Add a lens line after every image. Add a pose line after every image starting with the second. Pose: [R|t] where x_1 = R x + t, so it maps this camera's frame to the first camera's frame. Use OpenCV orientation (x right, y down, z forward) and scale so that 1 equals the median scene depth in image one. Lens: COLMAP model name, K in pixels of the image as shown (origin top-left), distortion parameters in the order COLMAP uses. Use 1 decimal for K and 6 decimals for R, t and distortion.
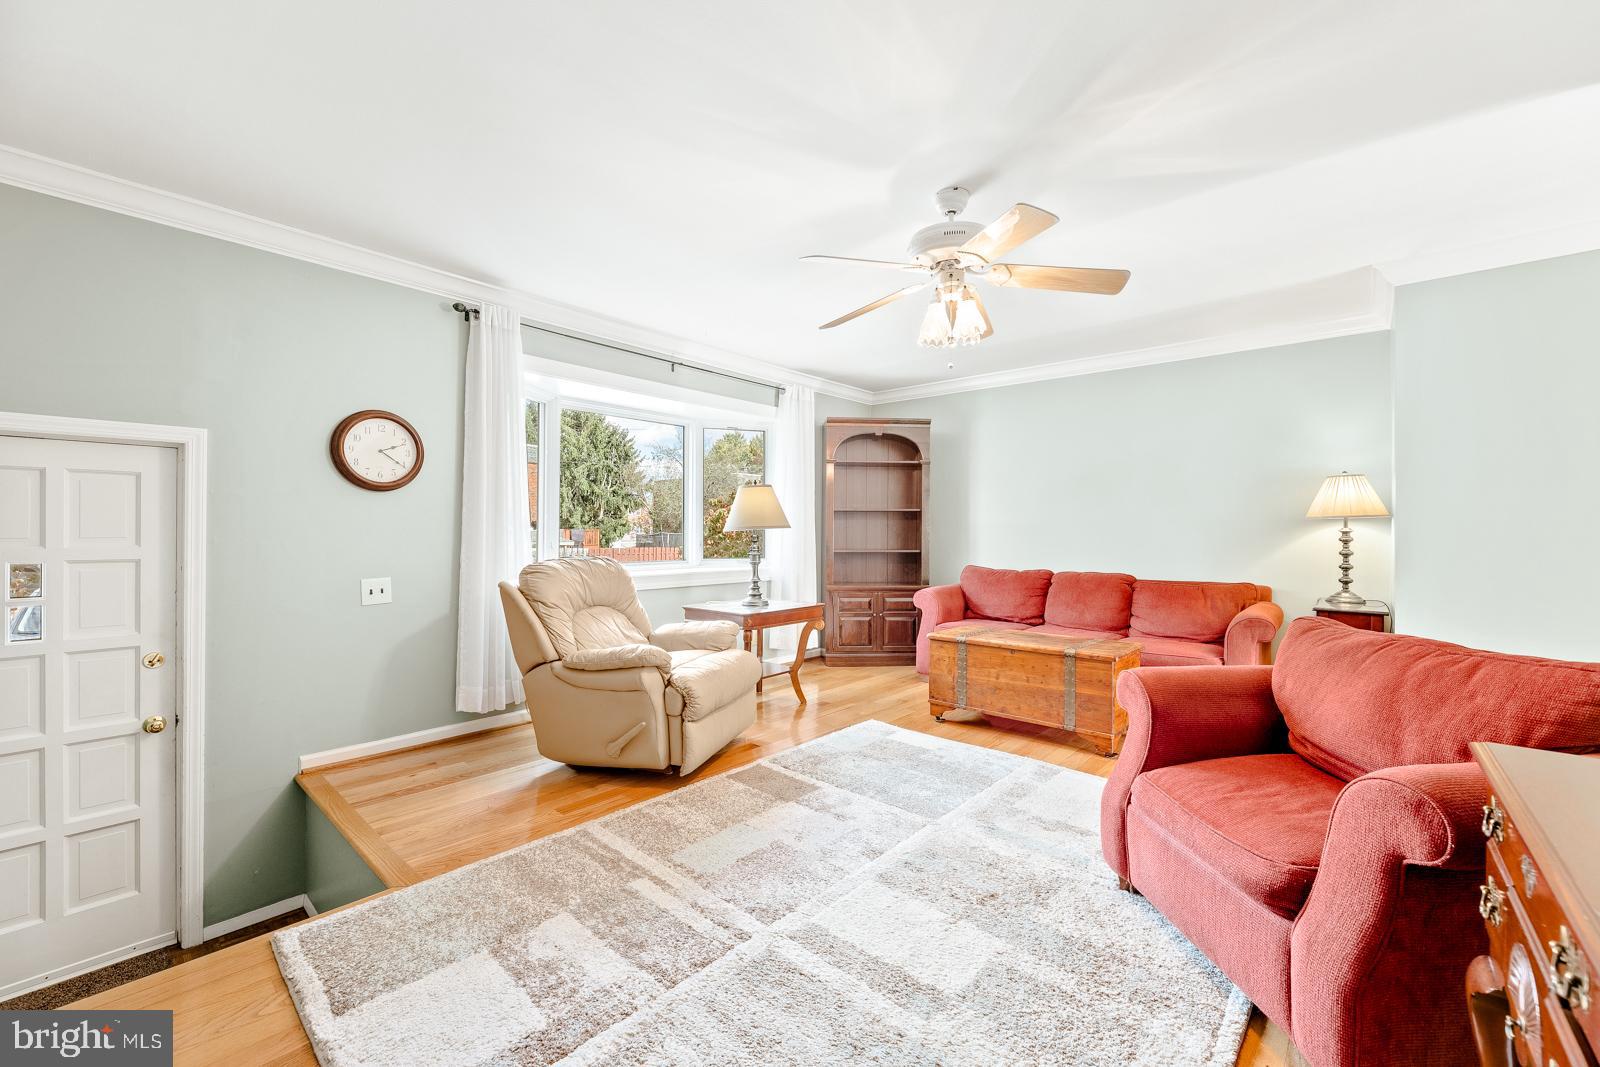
lens RADIAL K [[644.2, 0, 806.6], [0, 644.2, 530.9], [0, 0, 1]] dist [0.001398, 0.000202]
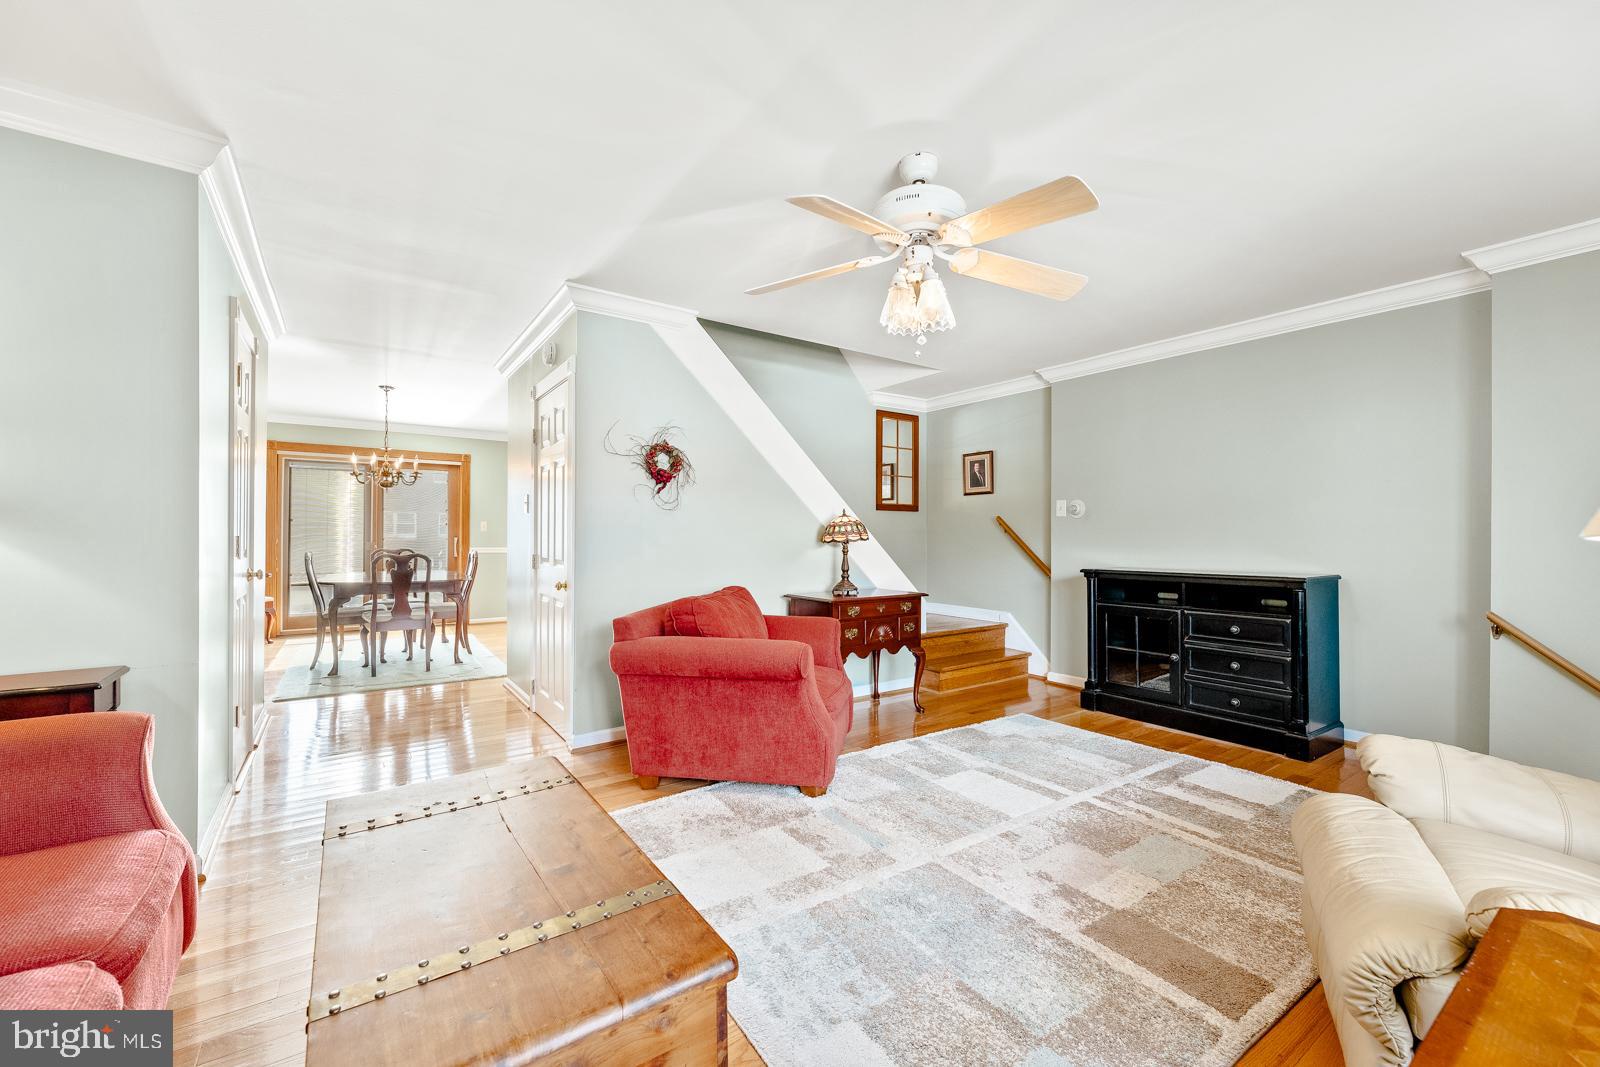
lens RADIAL K [[644.2, 0, 806.6], [0, 644.2, 530.9], [0, 0, 1]] dist [0.001398, 0.000202]
pose [[-0.971080, -0.009770, 0.238556, 0.118837], [-0.011251, 0.999925, -0.004848, -0.005825], [-0.238490, -0.007392, -0.971117, 1.421697]]
